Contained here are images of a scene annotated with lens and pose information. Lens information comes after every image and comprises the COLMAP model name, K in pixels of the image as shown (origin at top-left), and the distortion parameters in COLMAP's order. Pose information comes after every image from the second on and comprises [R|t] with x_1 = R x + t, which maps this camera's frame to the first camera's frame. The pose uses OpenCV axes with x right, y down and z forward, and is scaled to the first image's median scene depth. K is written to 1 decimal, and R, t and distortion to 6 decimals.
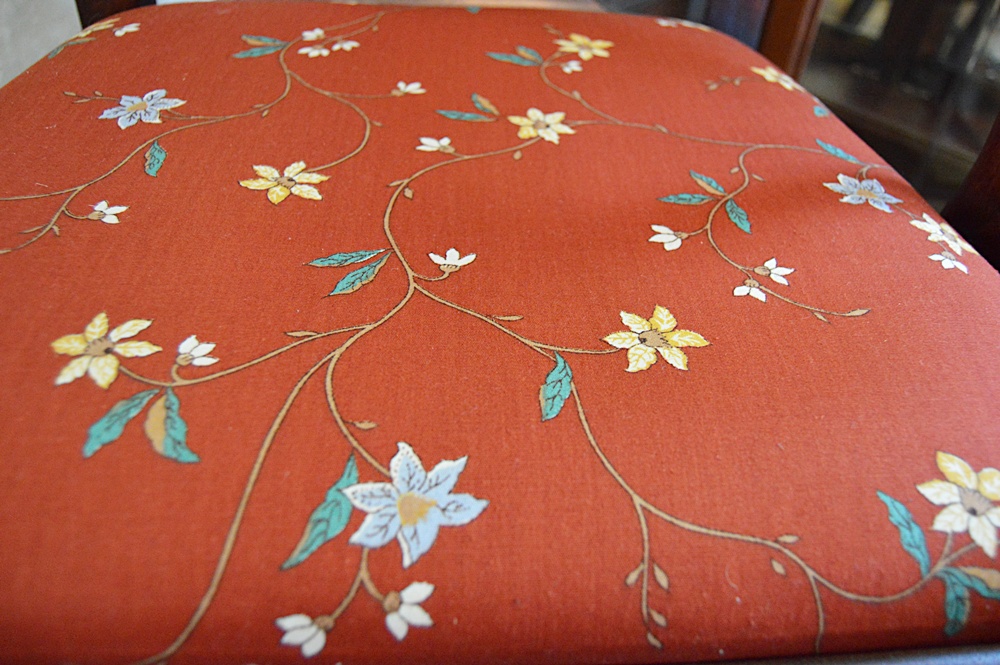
lens RADIAL K [[799.9, 0, 500.0], [0, 799.9, 332.5], [0, 0, 1]] dist [-0.091940, 0.009243]
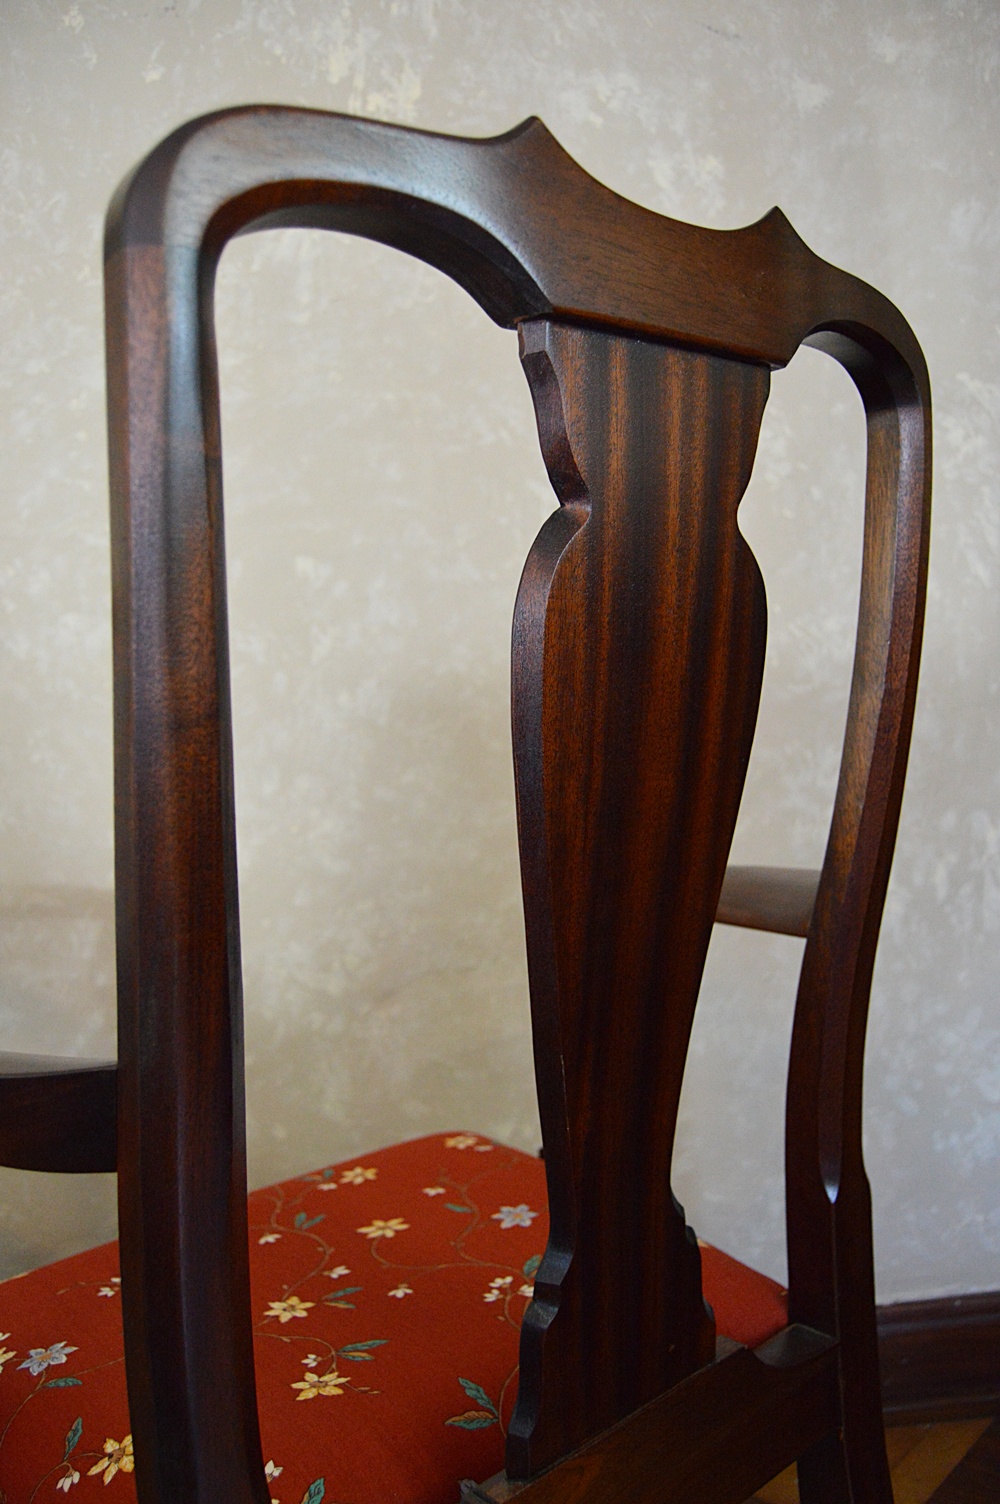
lens RADIAL K [[1172.1, 0, 500.0], [0, 1172.1, 752.0], [0, 0, 1]] dist [-0.050125, -0.005158]
pose [[-0.808884, 0.017966, -0.587693, 1.179440], [-0.368473, 0.763417, 0.530492, -2.824798], [0.458186, 0.645656, -0.610896, 2.281791]]
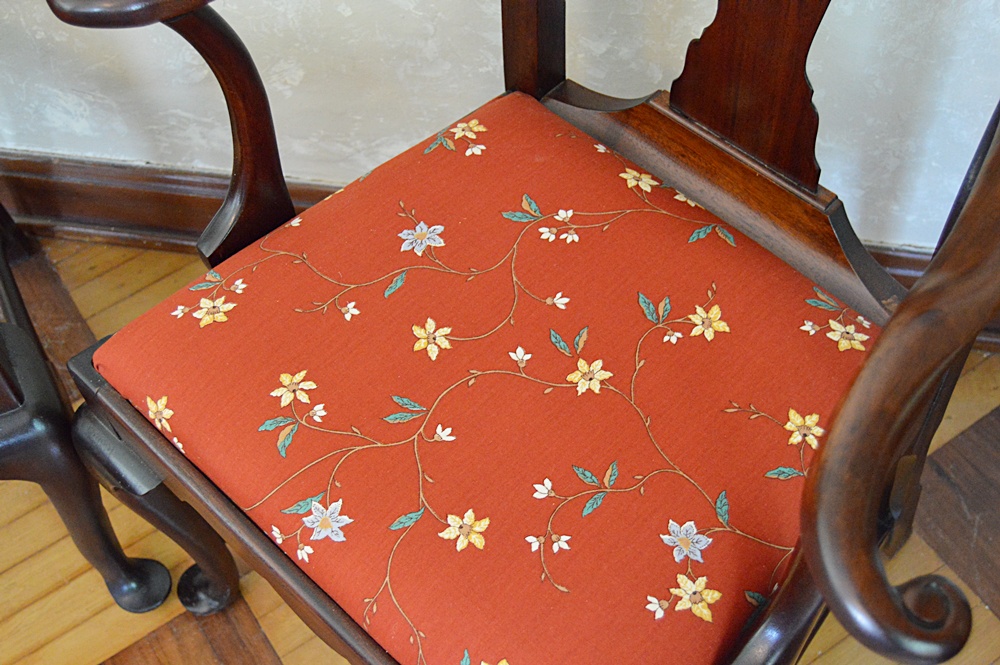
lens RADIAL K [[1290.3, 0, 500.0], [0, 1290.3, 332.5], [0, 0, 1]] dist [-0.051773, -0.018568]
pose [[0.662442, 0.552188, -0.506221, 1.518552], [-0.419983, 0.833330, 0.359408, -1.515530], [0.620310, -0.025483, 0.783943, -1.418689]]
